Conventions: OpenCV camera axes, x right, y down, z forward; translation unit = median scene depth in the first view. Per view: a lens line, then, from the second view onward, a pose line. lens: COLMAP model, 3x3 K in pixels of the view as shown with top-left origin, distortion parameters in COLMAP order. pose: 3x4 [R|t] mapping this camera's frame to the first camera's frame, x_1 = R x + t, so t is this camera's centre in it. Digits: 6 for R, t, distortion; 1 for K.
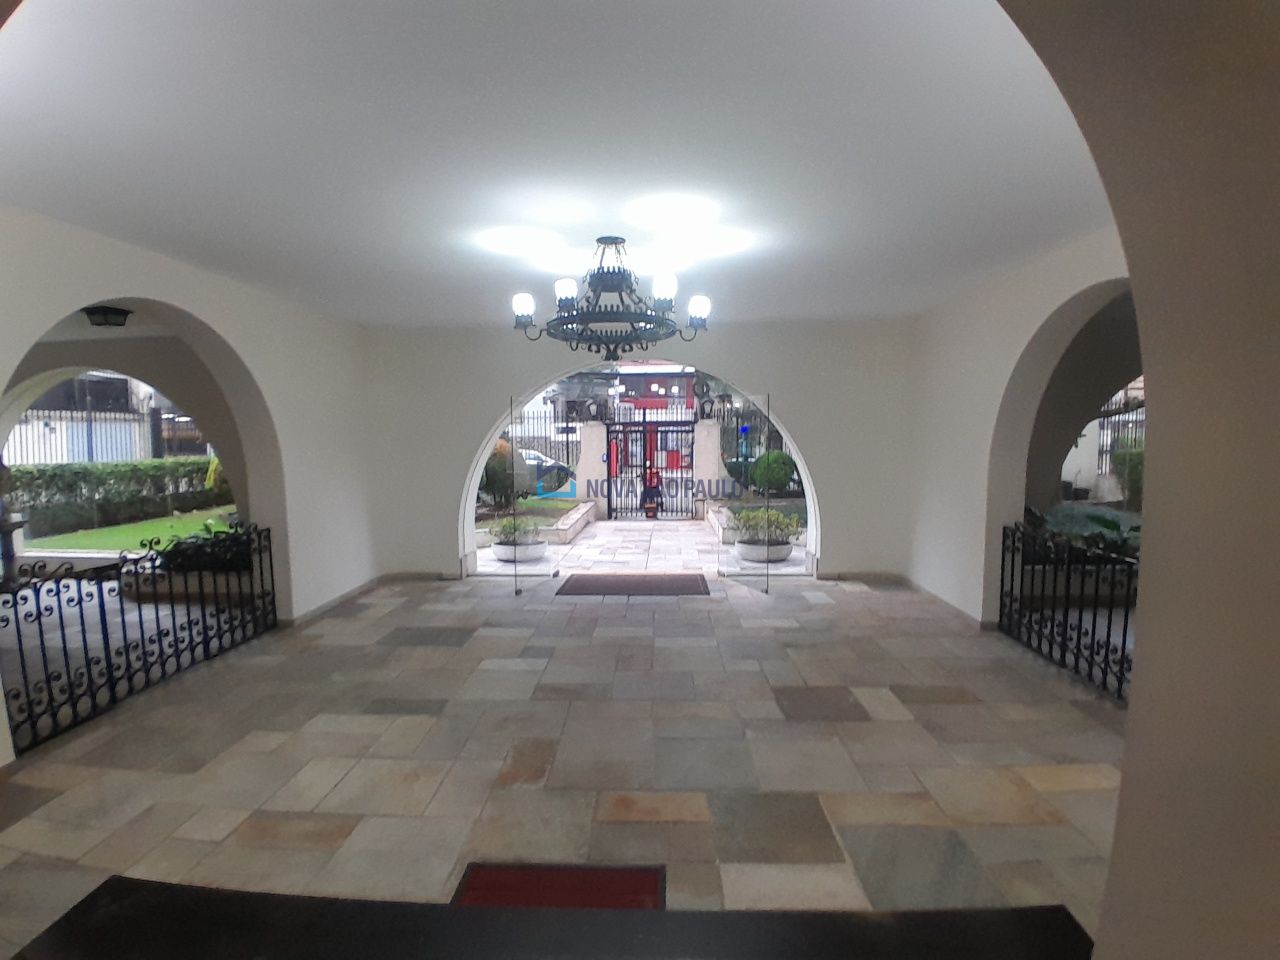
lens RADIAL K [[634.4, 0, 634.7], [0, 634.4, 487.1], [0, 0, 1]] dist [0.001763, -0.044558]
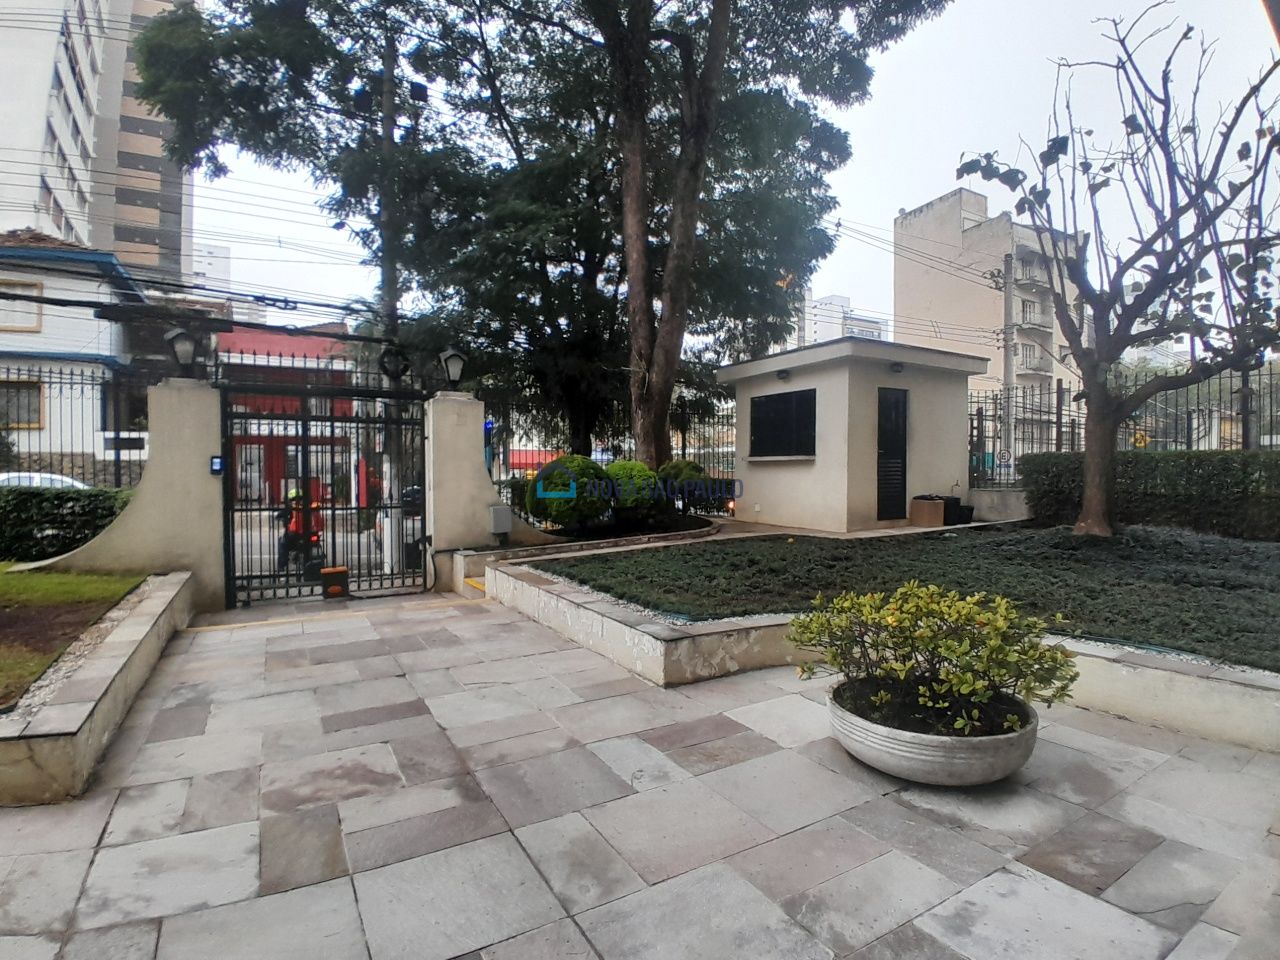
lens RADIAL K [[634.4, 0, 634.7], [0, 634.4, 487.1], [0, 0, 1]] dist [0.001763, -0.044558]
pose [[0.840979, -0.008305, 0.541005, -0.039000], [0.038275, 0.998290, -0.044172, -0.001849], [-0.539713, 0.057854, 0.839859, 0.489495]]
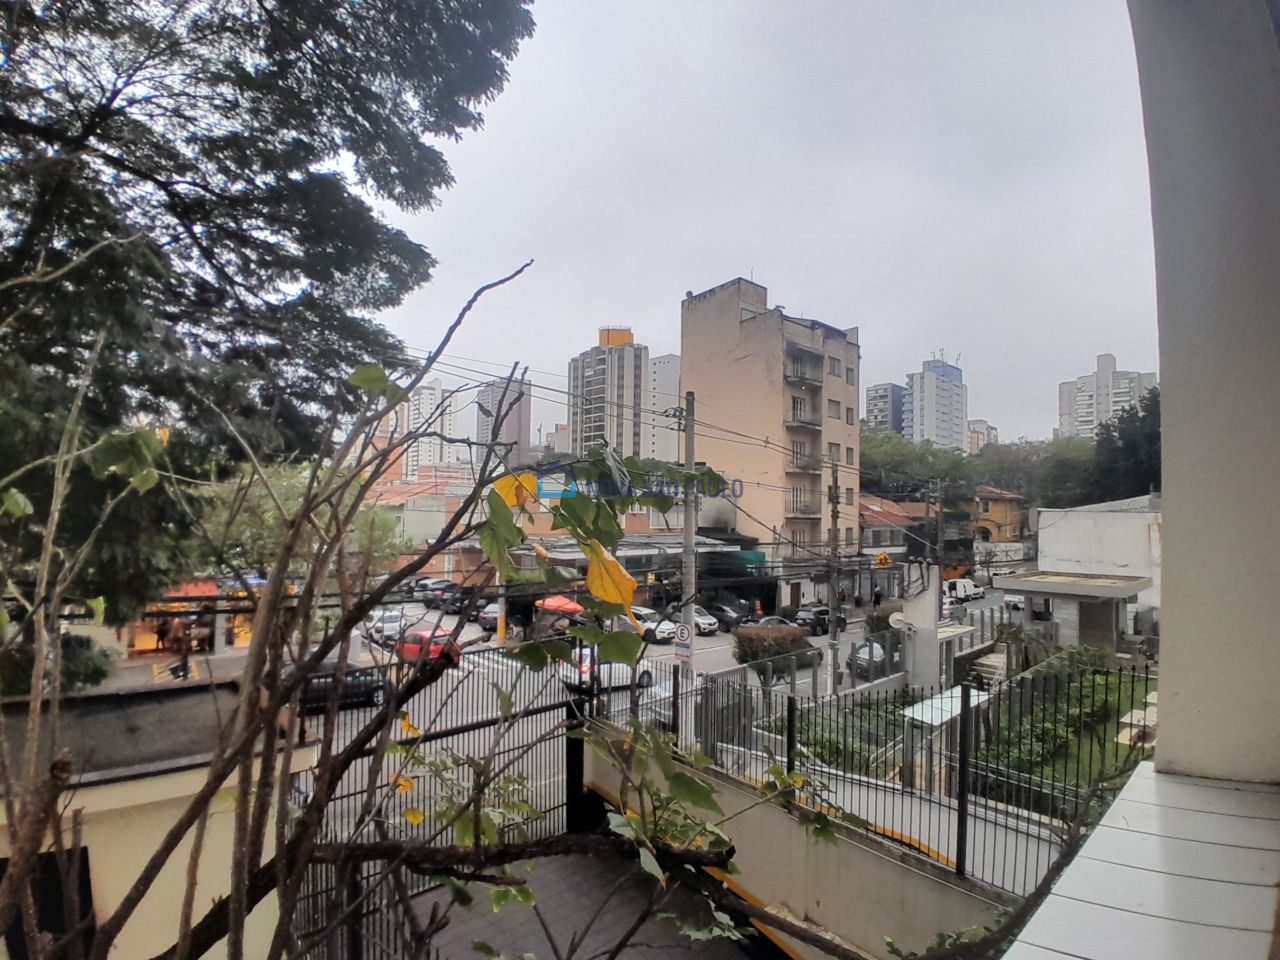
lens RADIAL K [[634.4, 0, 634.7], [0, 634.4, 487.1], [0, 0, 1]] dist [0.001763, -0.044558]
pose [[0.704443, 0.040752, 0.708590, 0.501787], [0.043216, 0.994035, -0.100131, -0.252228], [-0.708444, 0.101159, 0.698480, 0.446005]]
